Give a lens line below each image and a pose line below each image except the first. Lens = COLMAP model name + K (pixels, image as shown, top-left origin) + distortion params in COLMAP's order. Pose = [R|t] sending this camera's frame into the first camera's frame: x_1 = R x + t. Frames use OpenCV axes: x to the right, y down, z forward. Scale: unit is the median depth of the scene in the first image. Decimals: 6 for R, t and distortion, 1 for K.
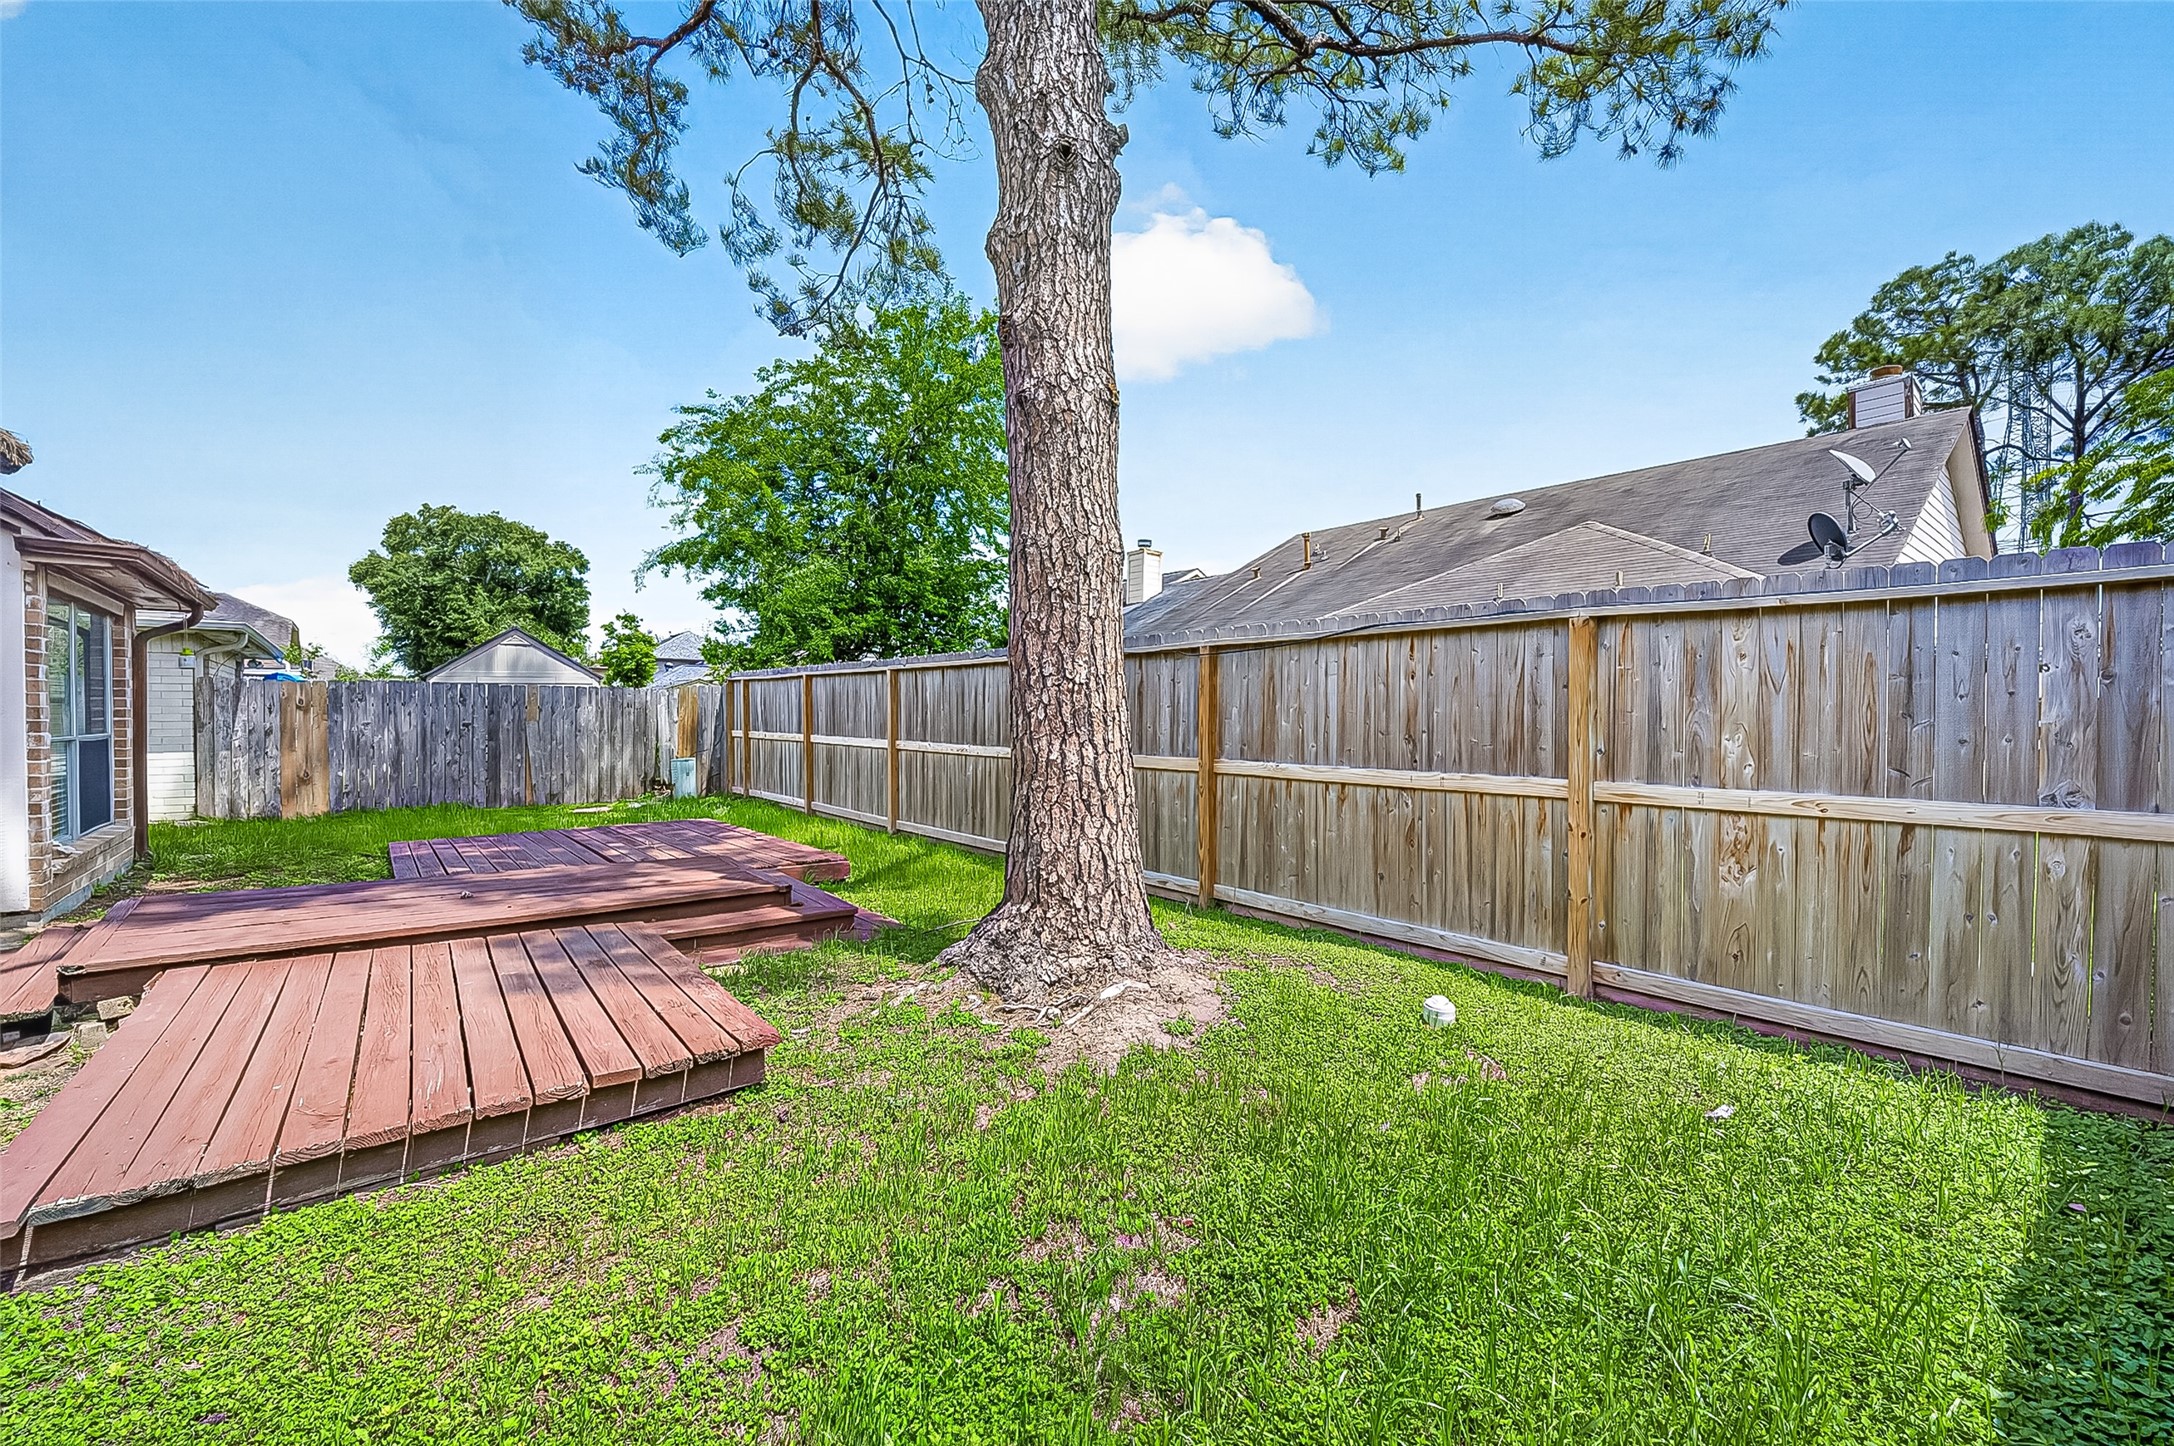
lens RADIAL K [[954.4, 0, 1089.0], [0, 954.4, 715.8], [0, 0, 1]] dist [0.002497, 0.000007]
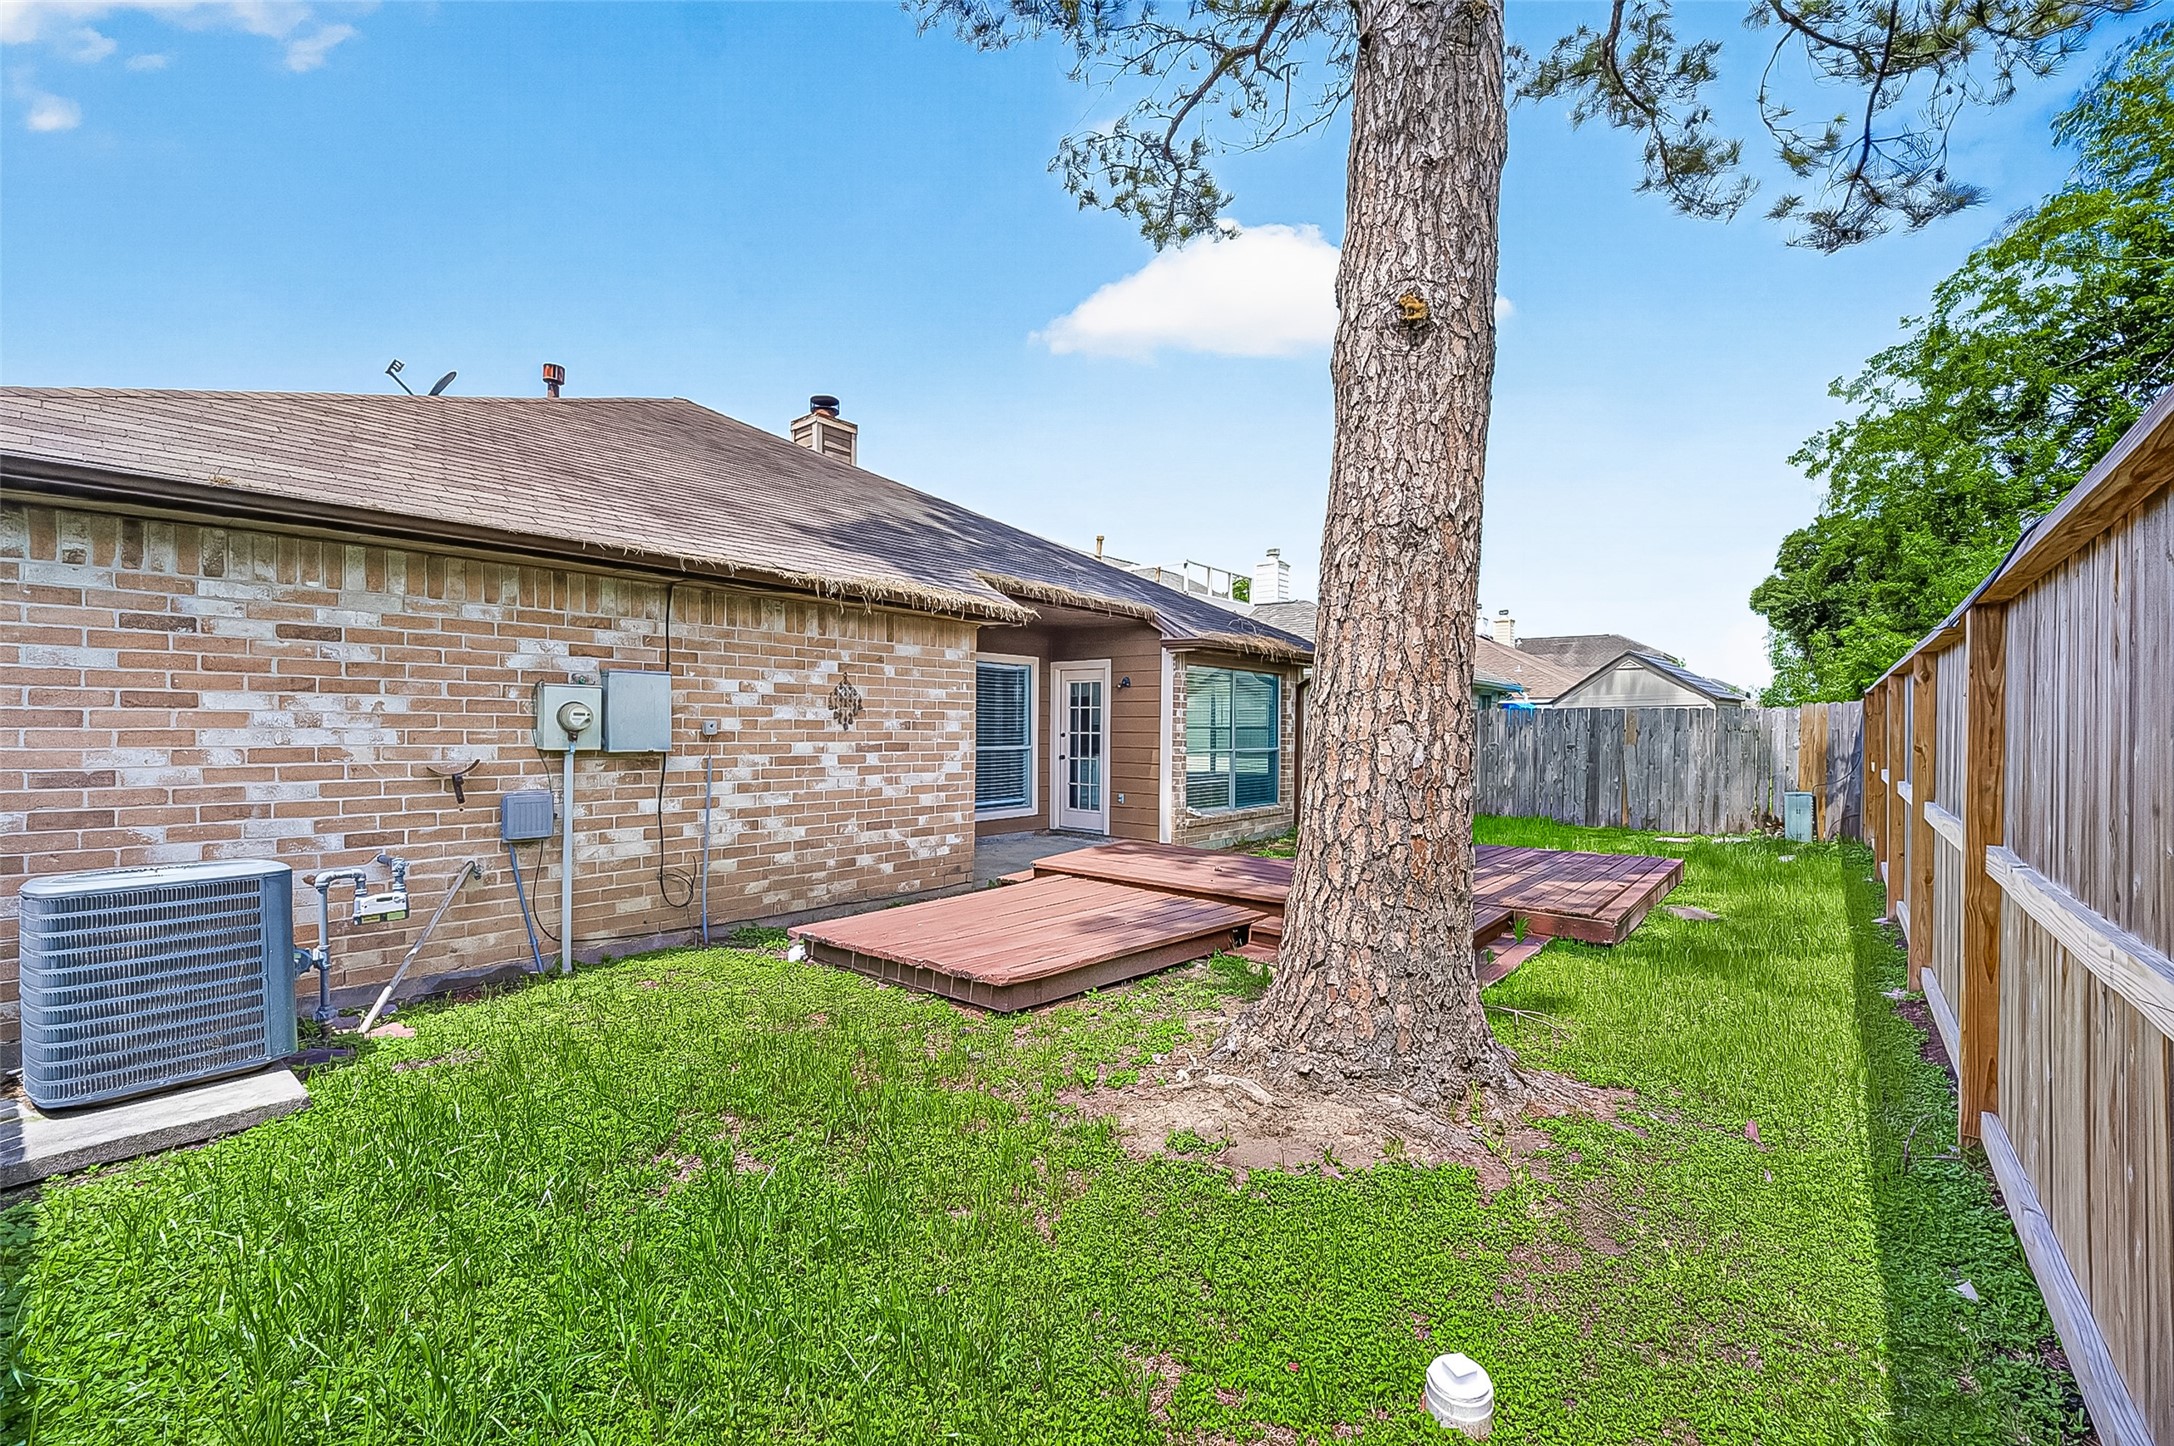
lens RADIAL K [[954.4, 0, 1089.0], [0, 954.4, 715.8], [0, 0, 1]] dist [0.002497, 0.000007]
pose [[0.220580, -0.009293, -0.975325, 0.268408], [-0.012175, 0.999850, -0.012281, -0.004929], [0.975293, 0.014584, 0.220433, 0.235832]]
